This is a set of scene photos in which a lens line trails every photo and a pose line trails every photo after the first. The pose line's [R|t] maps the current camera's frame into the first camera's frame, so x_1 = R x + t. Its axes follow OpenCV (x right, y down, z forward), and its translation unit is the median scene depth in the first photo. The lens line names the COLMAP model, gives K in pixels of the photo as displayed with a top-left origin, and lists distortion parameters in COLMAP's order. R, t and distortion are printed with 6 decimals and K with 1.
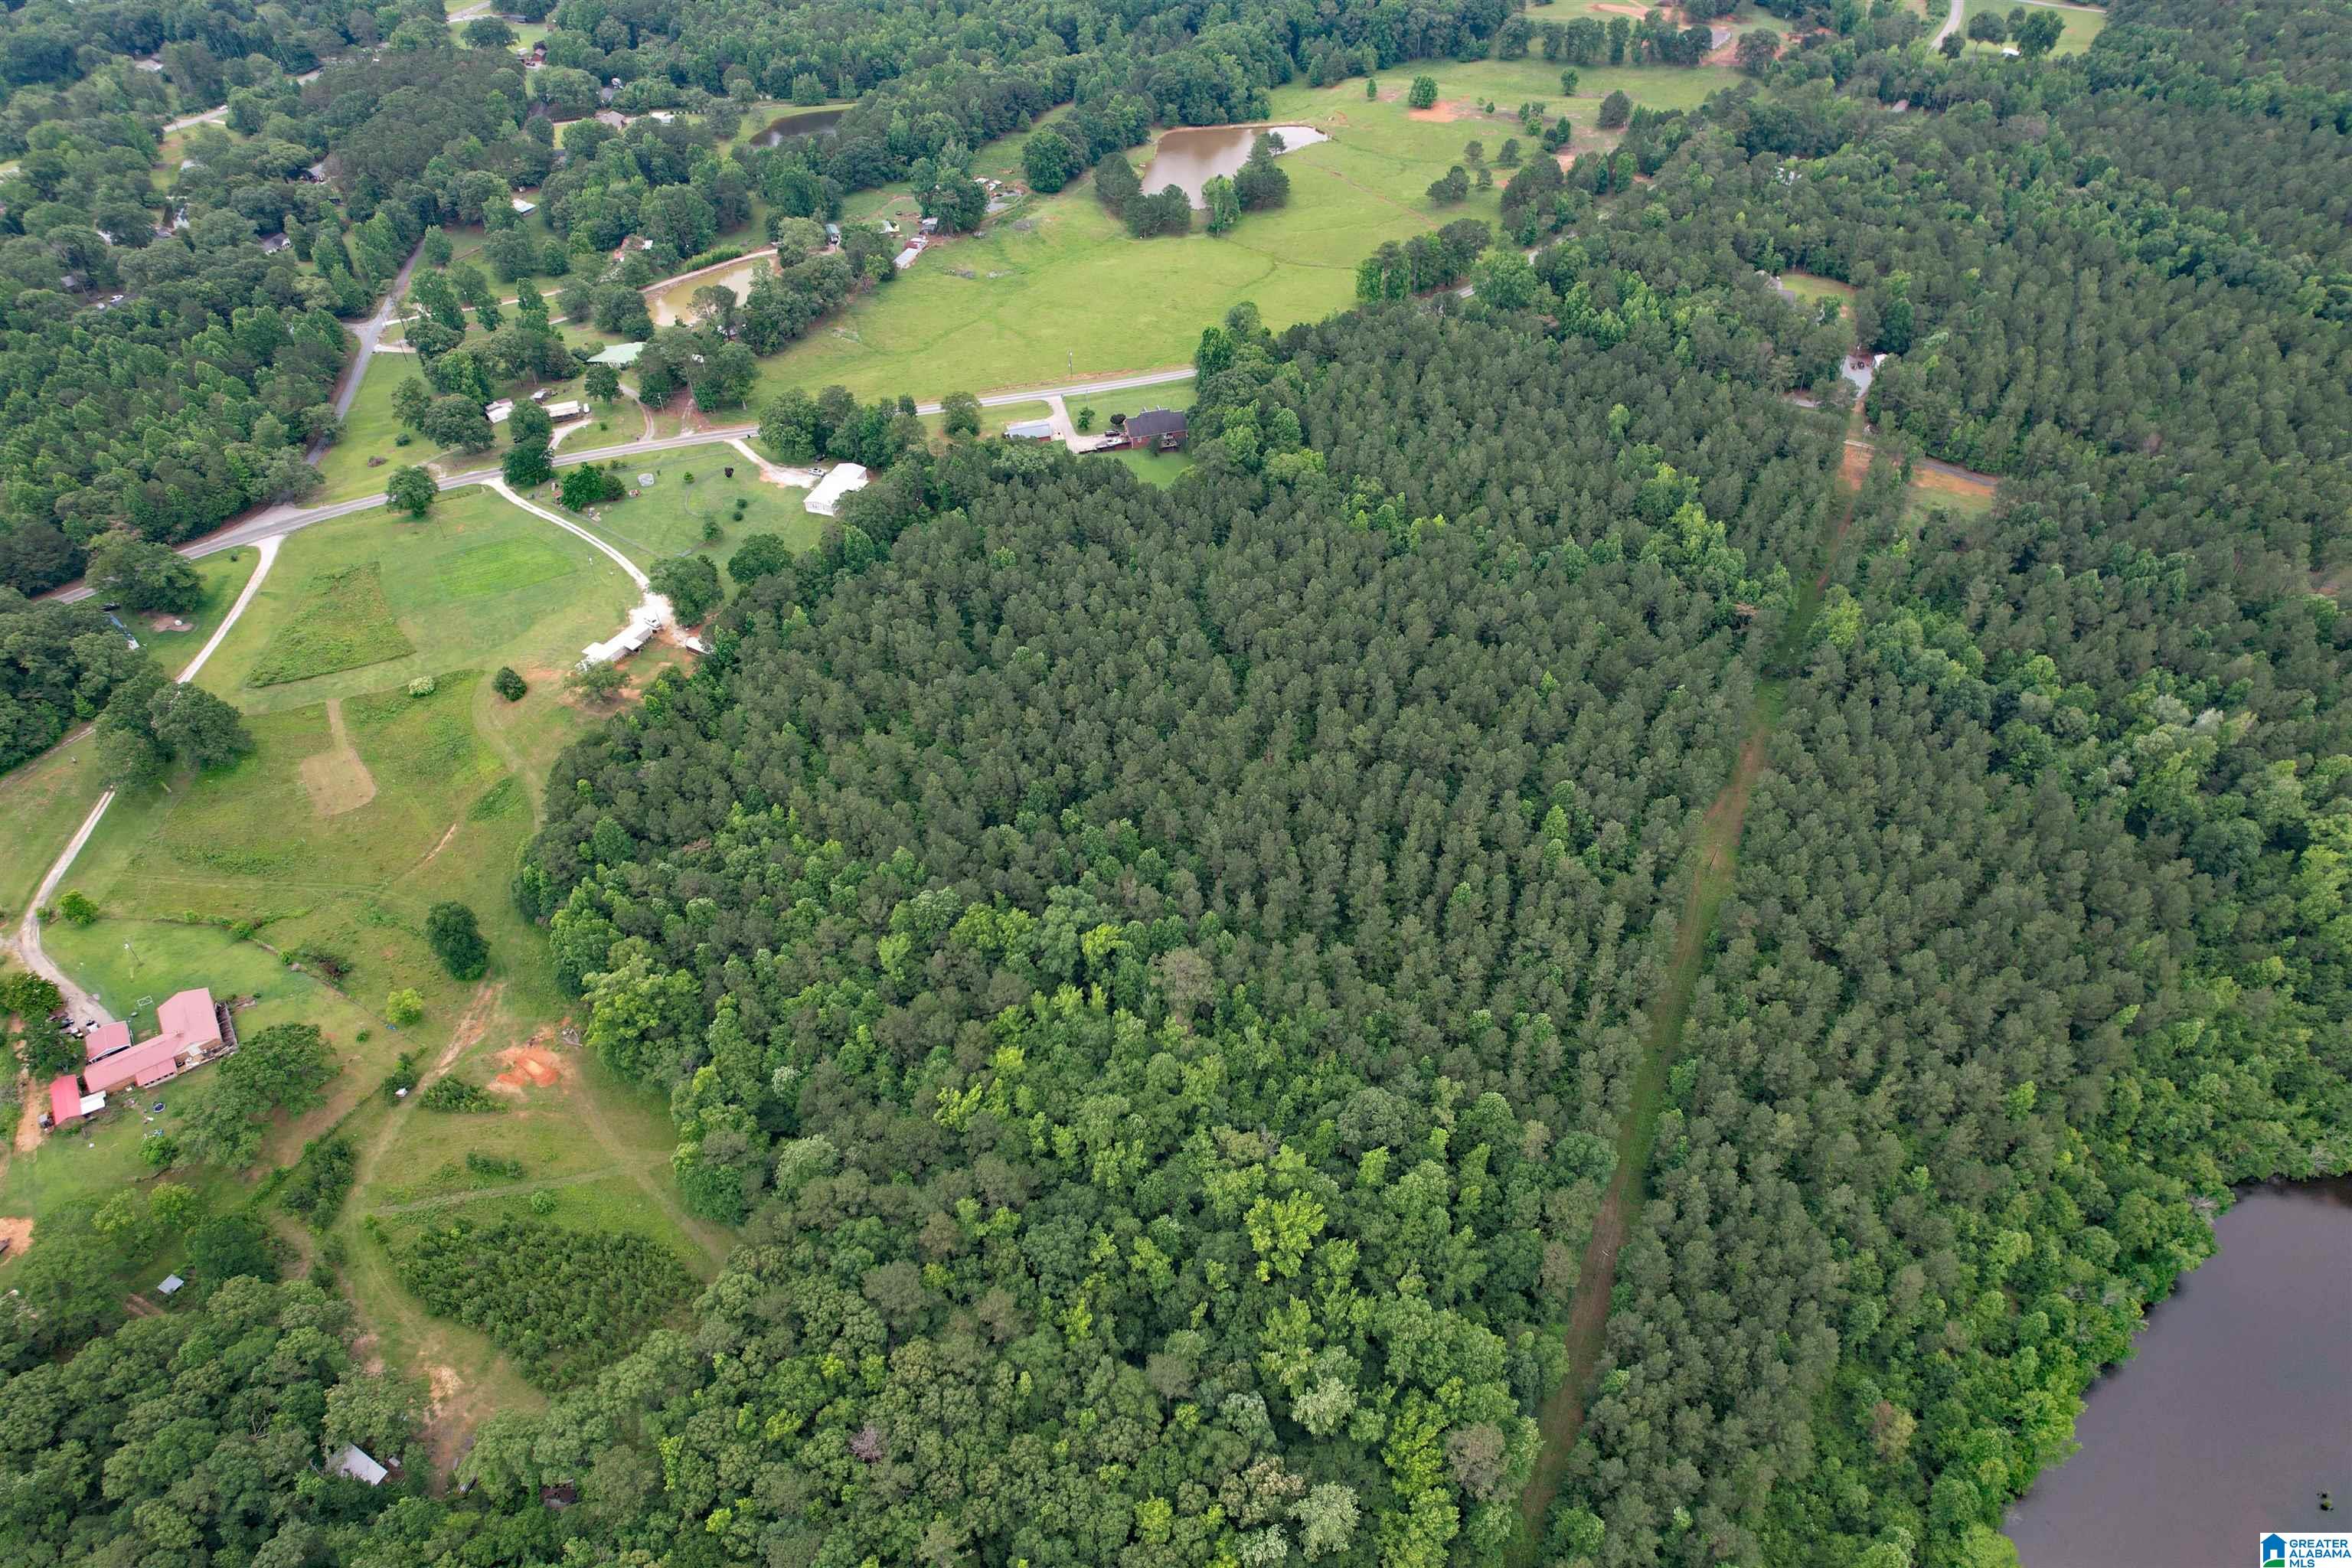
lens RADIAL K [[1506.4, 0, 1185.9], [0, 1506.4, 792.4], [0, 0, 1]] dist [-0.082795, 0.078411]
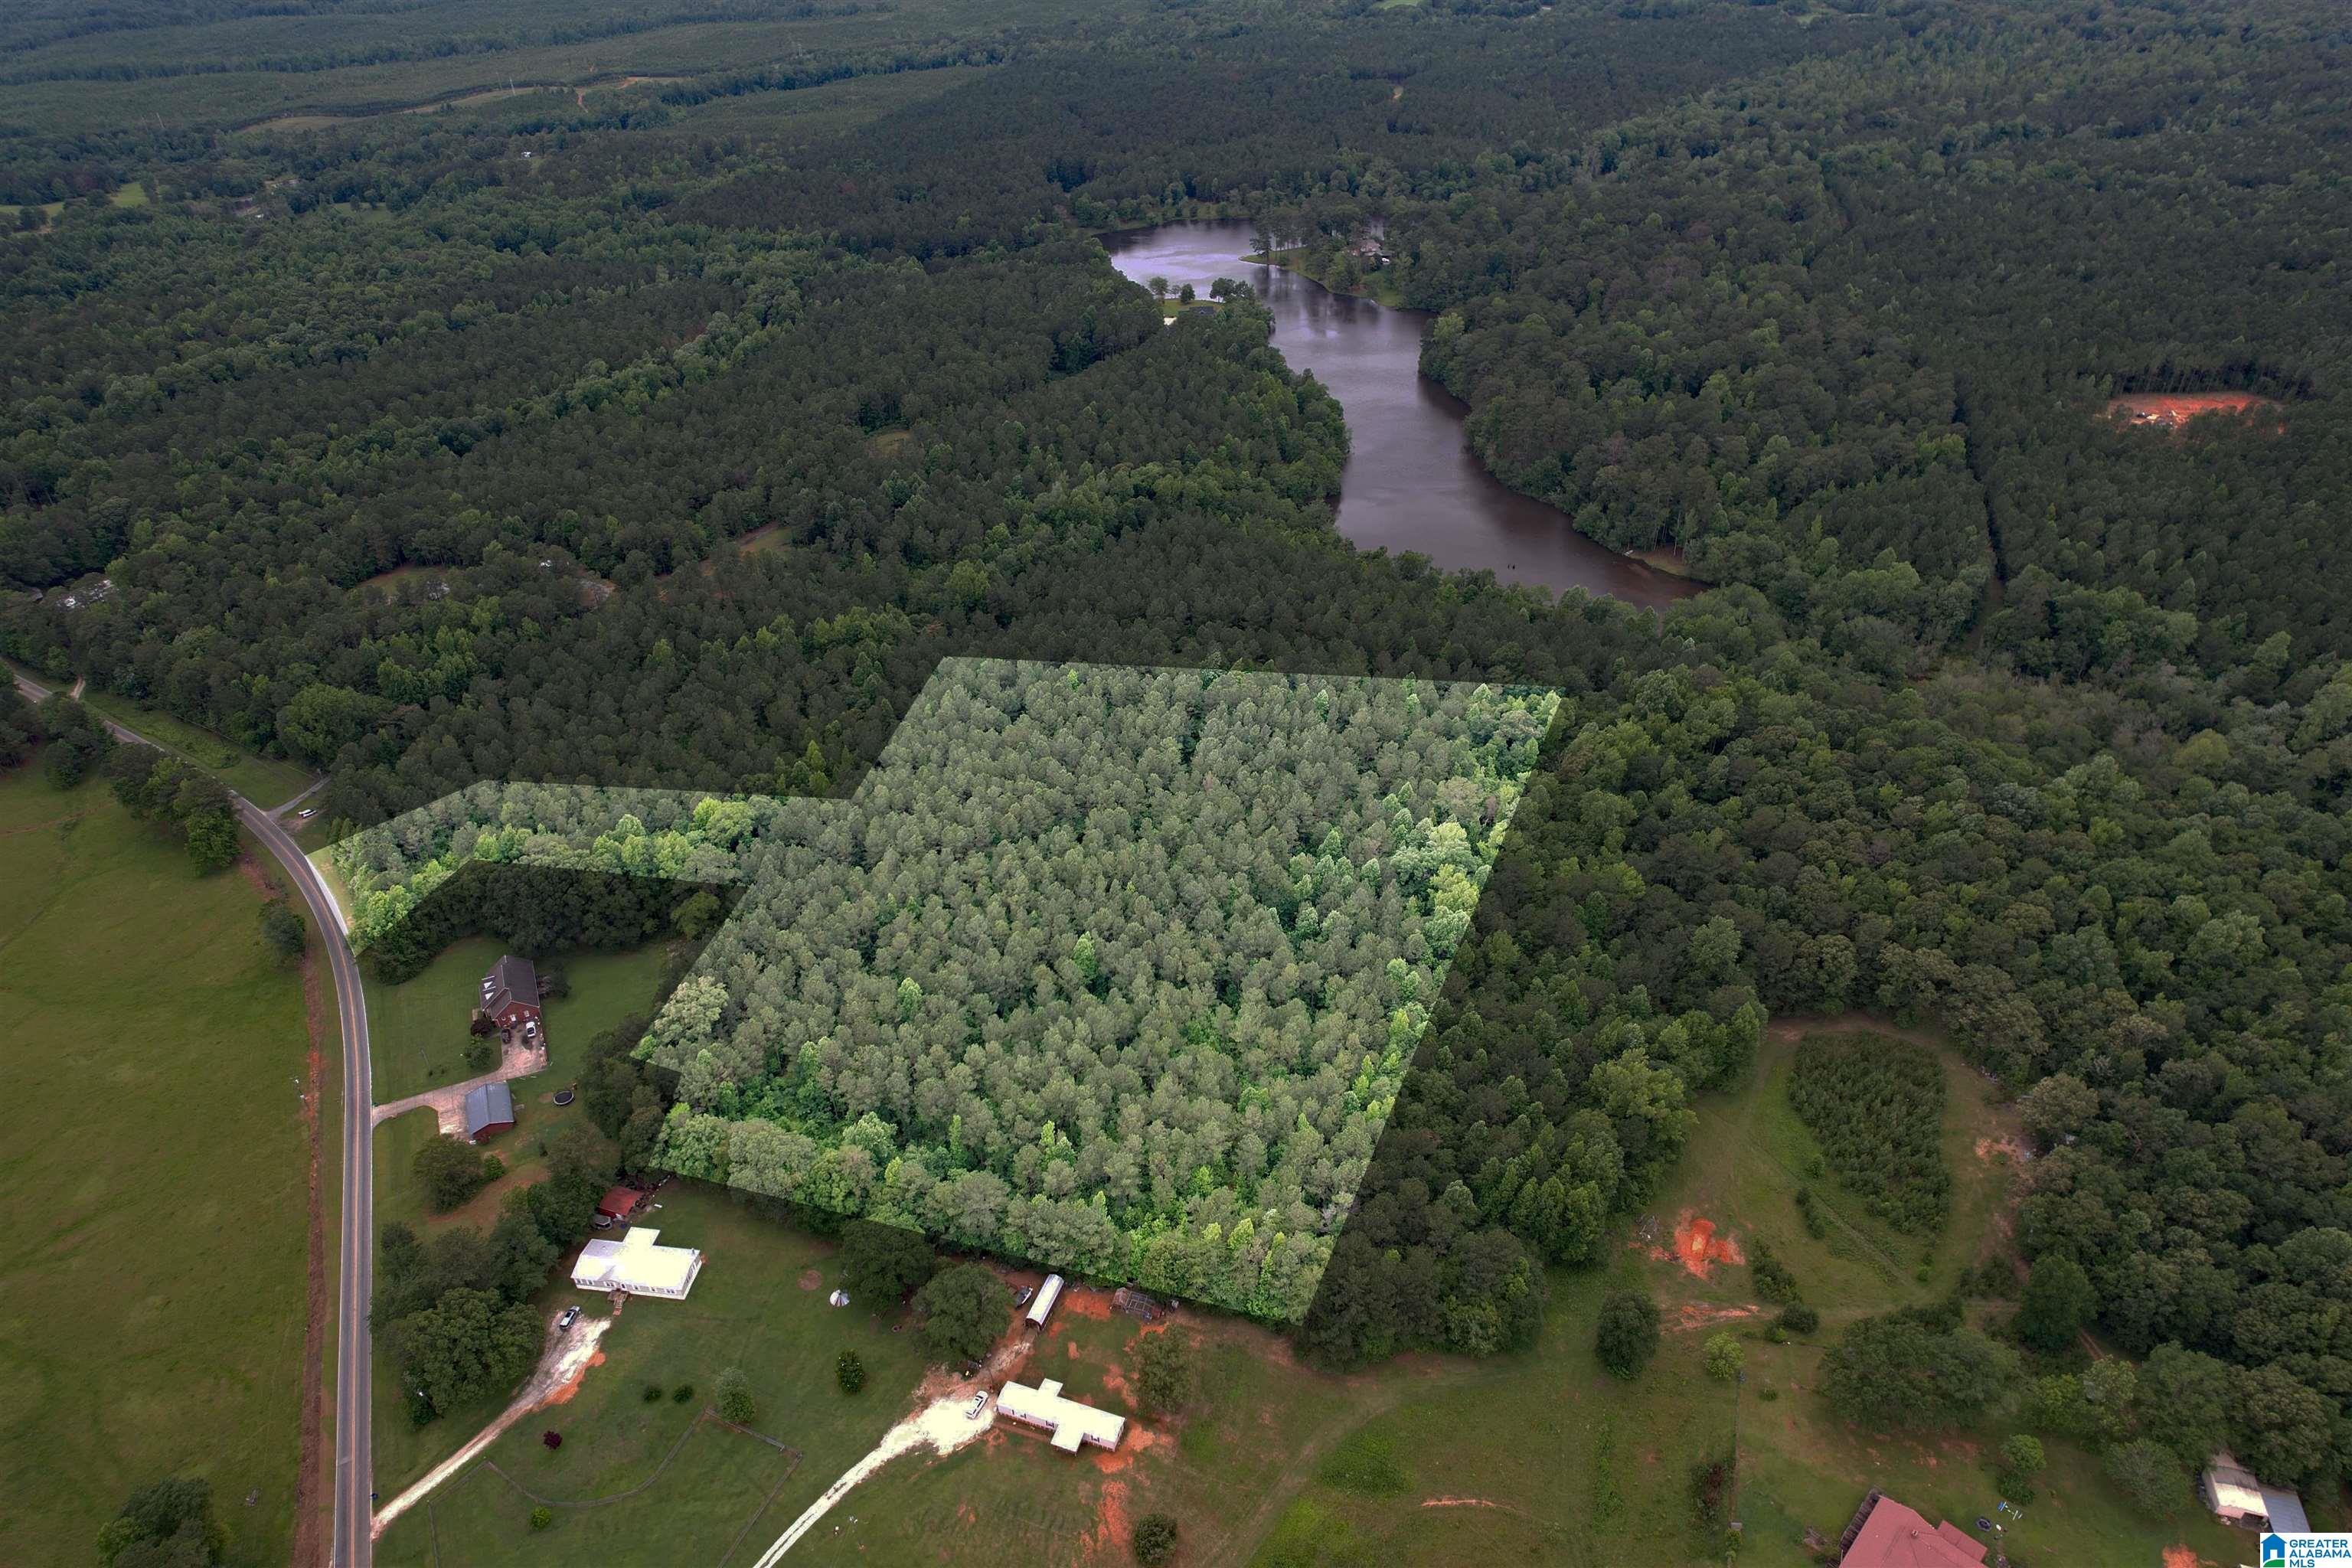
lens RADIAL K [[1506.4, 0, 1185.9], [0, 1506.4, 792.4], [0, 0, 1]] dist [-0.082795, 0.078411]
pose [[-0.188985, -0.526983, 0.828597, -0.689833], [0.686783, 0.532172, 0.495098, -0.460051], [-0.701864, 0.662633, 0.261350, 0.527684]]
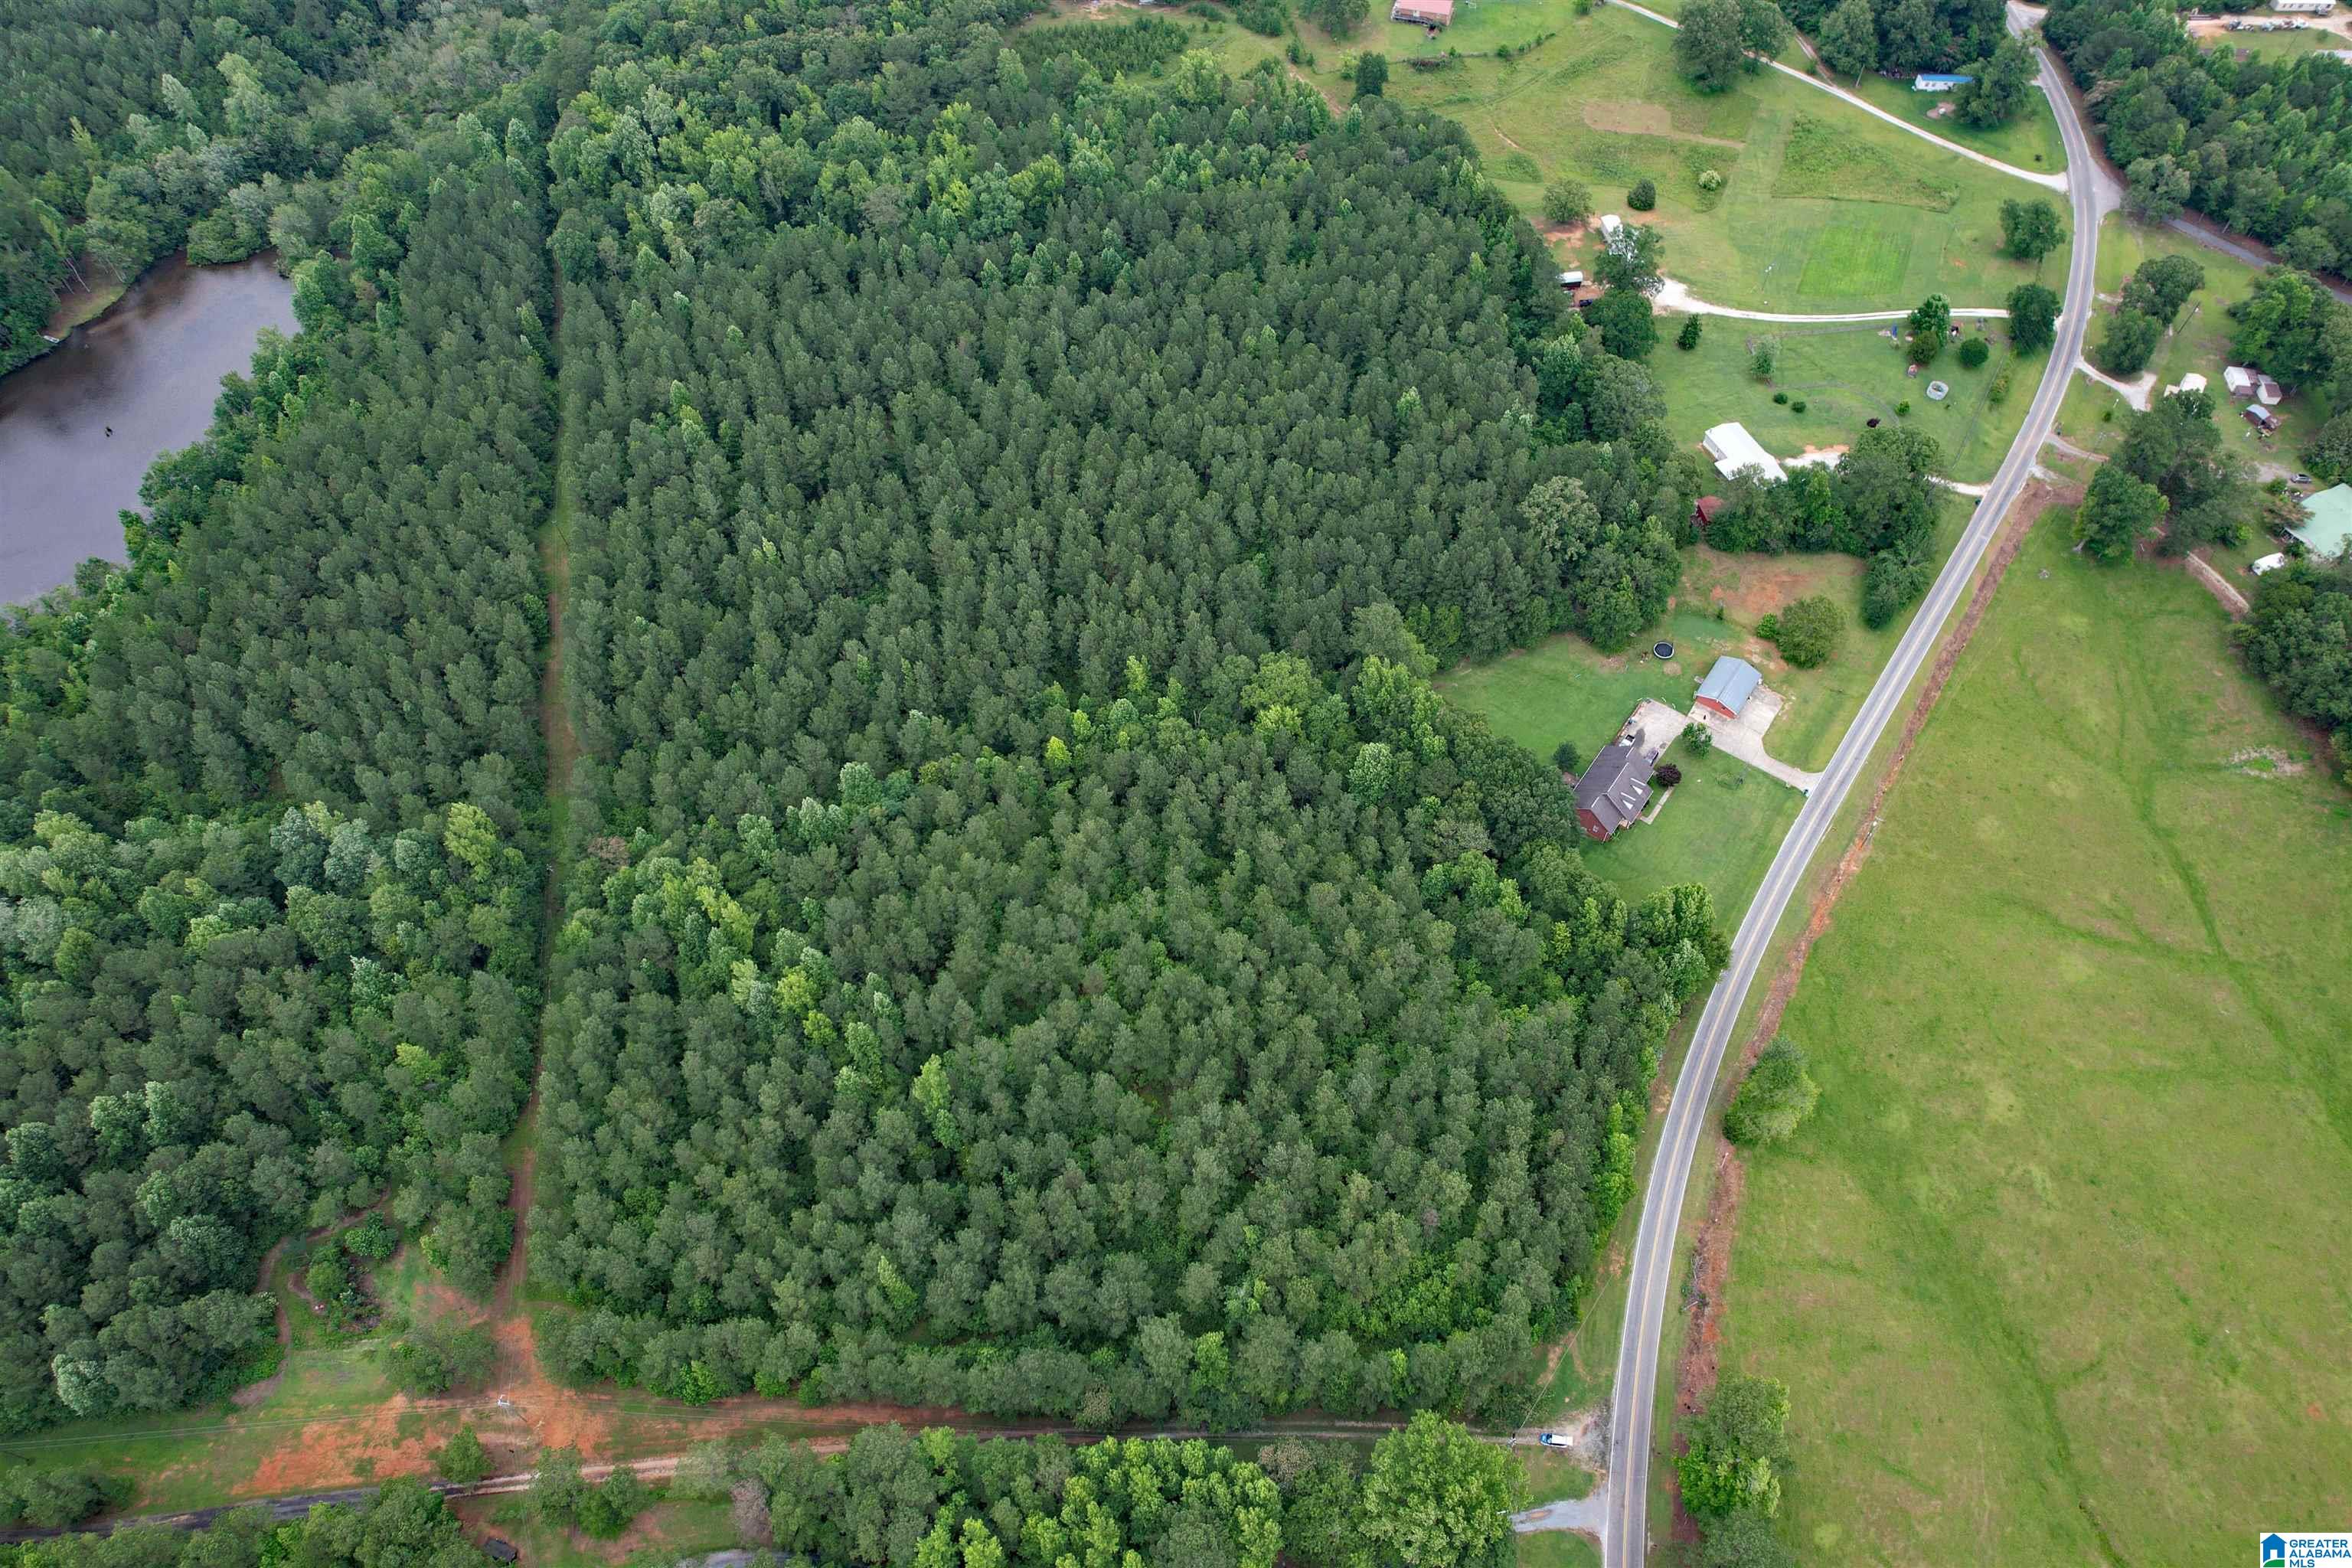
lens RADIAL K [[1506.4, 0, 1185.9], [0, 1506.4, 792.4], [0, 0, 1]] dist [-0.082795, 0.078411]
pose [[-0.767715, 0.530153, -0.359933, 0.353184], [-0.421040, 0.006090, 0.907022, -0.770175], [0.483052, 0.847880, 0.218540, 0.827041]]
